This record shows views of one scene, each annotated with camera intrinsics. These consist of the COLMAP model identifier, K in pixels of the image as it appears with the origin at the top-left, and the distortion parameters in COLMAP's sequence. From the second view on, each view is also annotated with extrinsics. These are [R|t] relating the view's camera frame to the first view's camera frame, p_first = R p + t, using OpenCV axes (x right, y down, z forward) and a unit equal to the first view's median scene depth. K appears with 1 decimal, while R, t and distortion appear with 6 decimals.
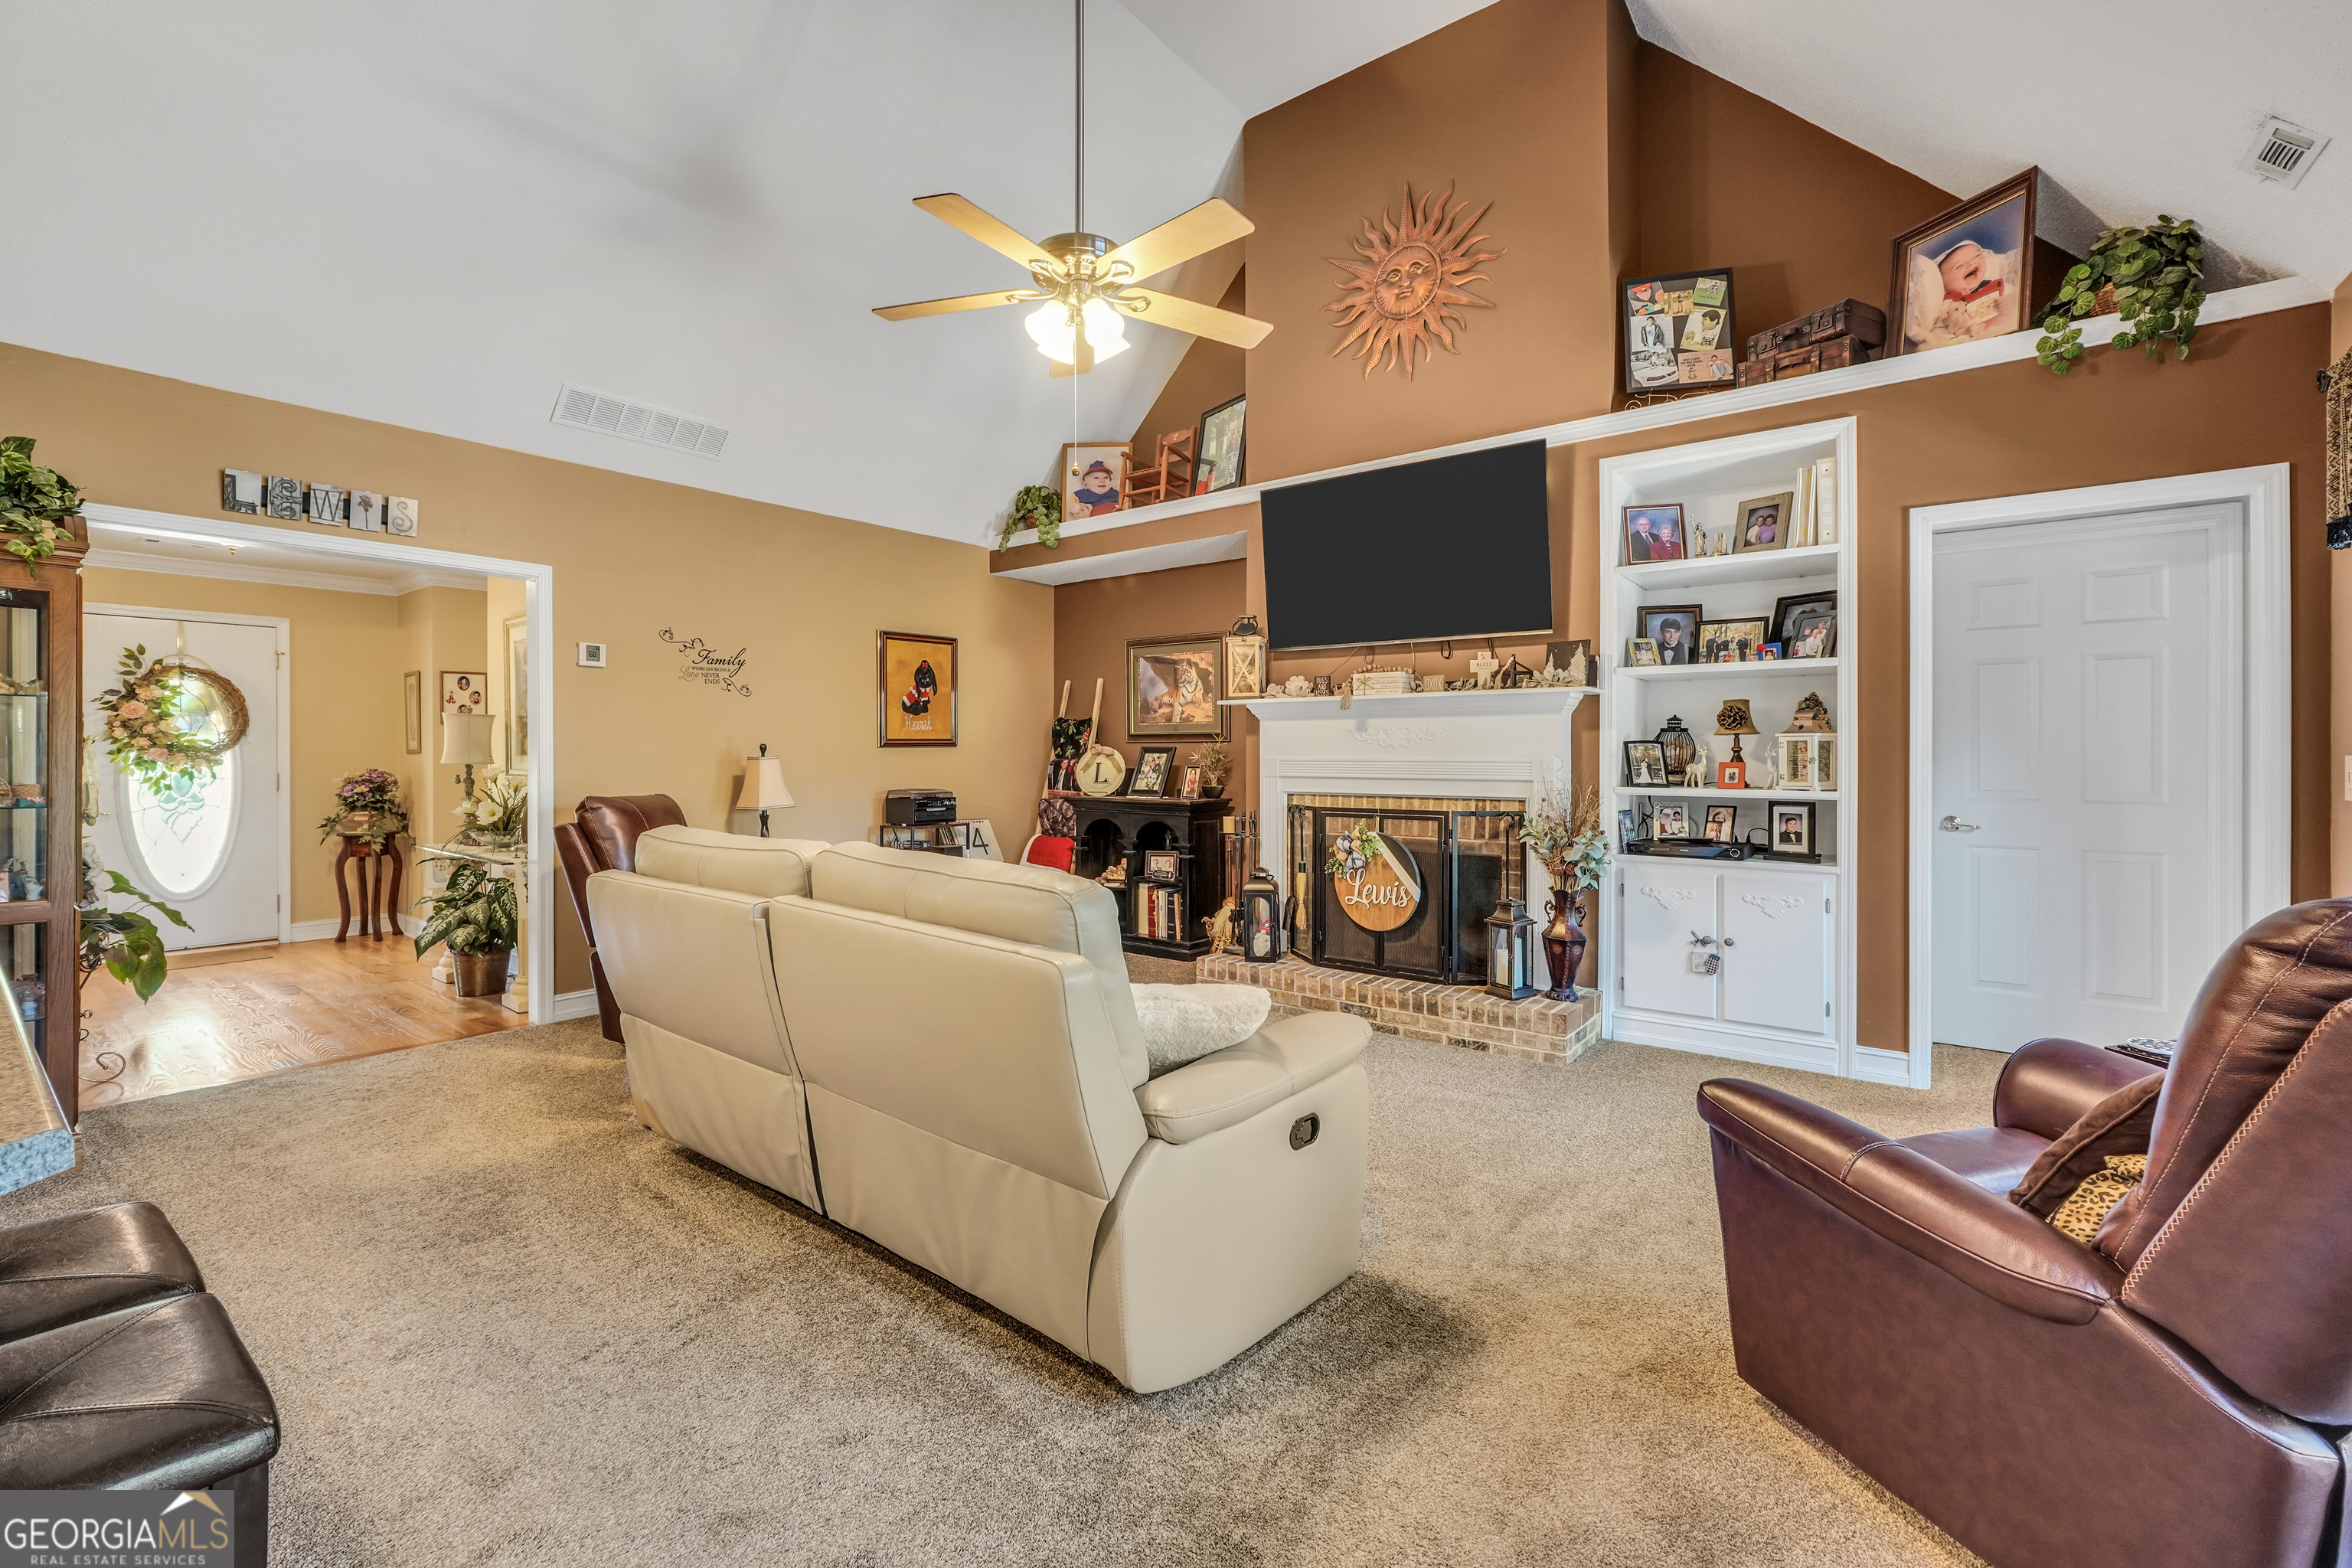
lens RADIAL K [[989.5, 0, 1171.2], [0, 989.5, 756.3], [0, 0, 1]] dist [-0.022383, 0.007693]
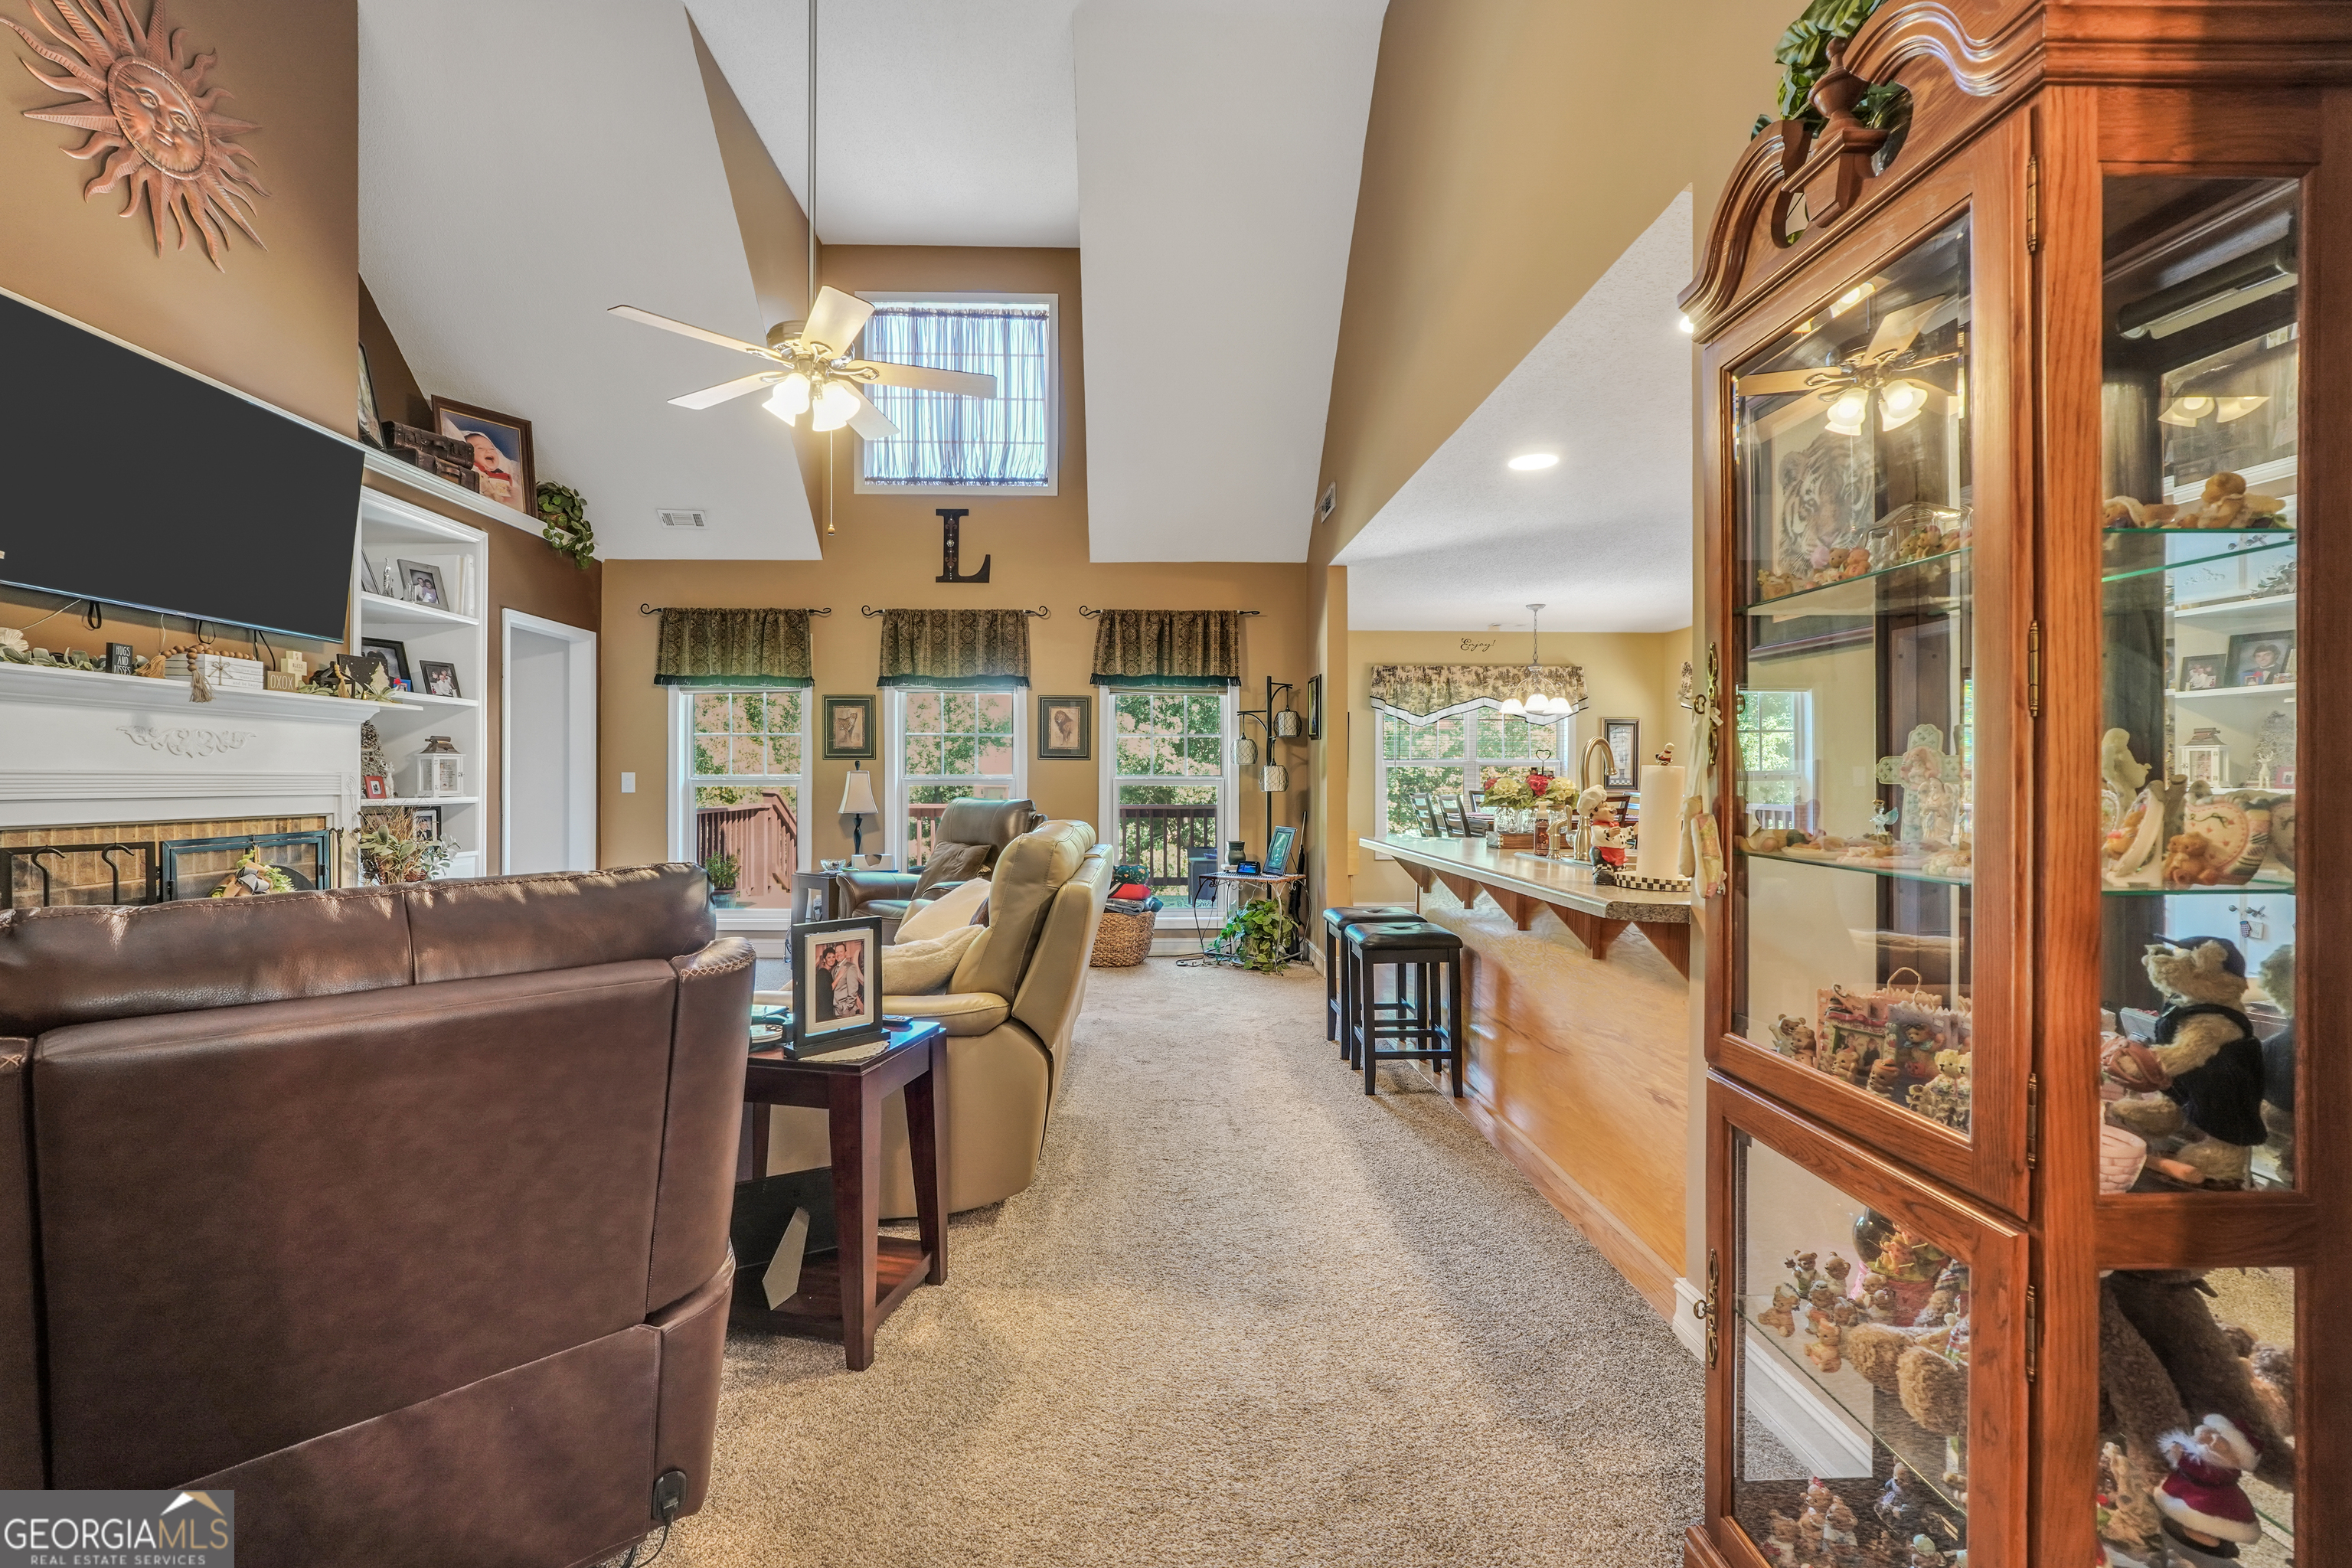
lens RADIAL K [[989.5, 0, 1145.0], [0, 989.5, 781.4], [0, 0, 1]] dist [-0.022383, 0.007693]
pose [[-0.625415, -0.001501, 0.780291, -0.784500], [0.001212, 0.999995, 0.002895, 0.008839], [-0.780291, 0.002756, -0.625410, 0.880522]]
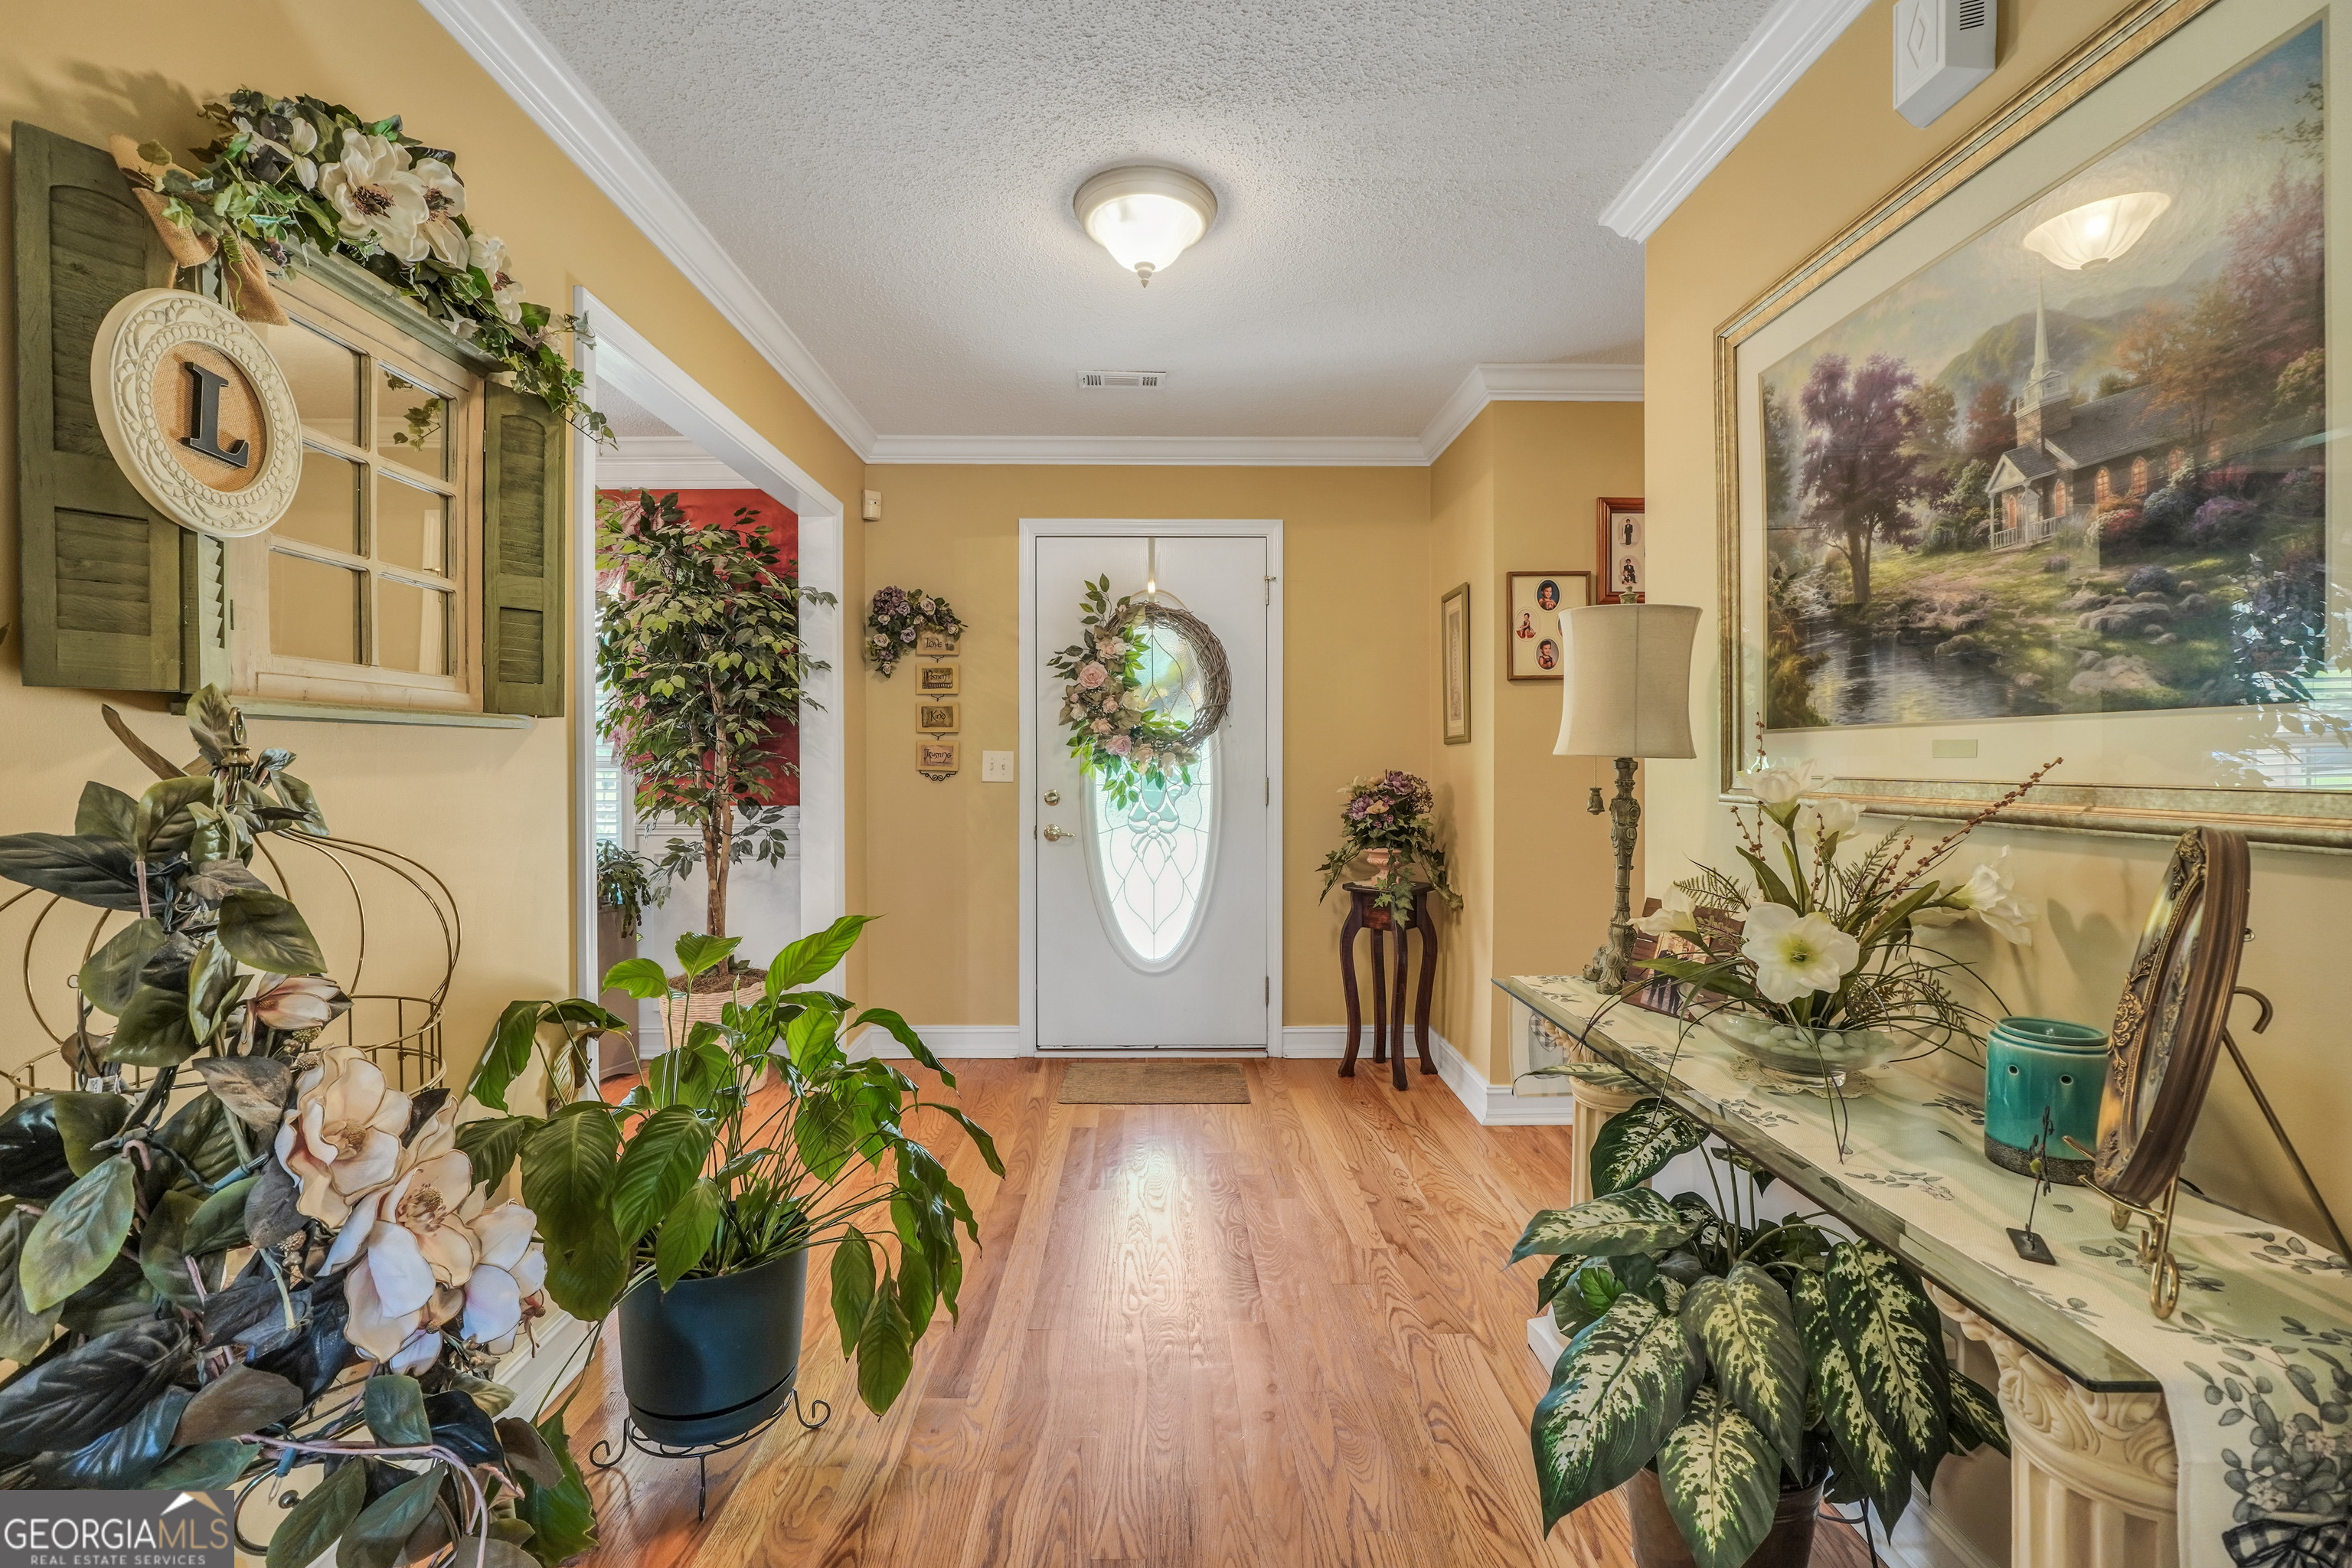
lens RADIAL K [[986.1, 0, 1155.8], [0, 986.1, 766.1], [0, 0, 1]] dist [-0.004572, 0.000036]
pose [[0.609836, 0.004295, -0.792516, -0.620915], [-0.001643, 0.999990, 0.004155, 0.010811], [0.792526, -0.001232, 0.609837, 0.752243]]
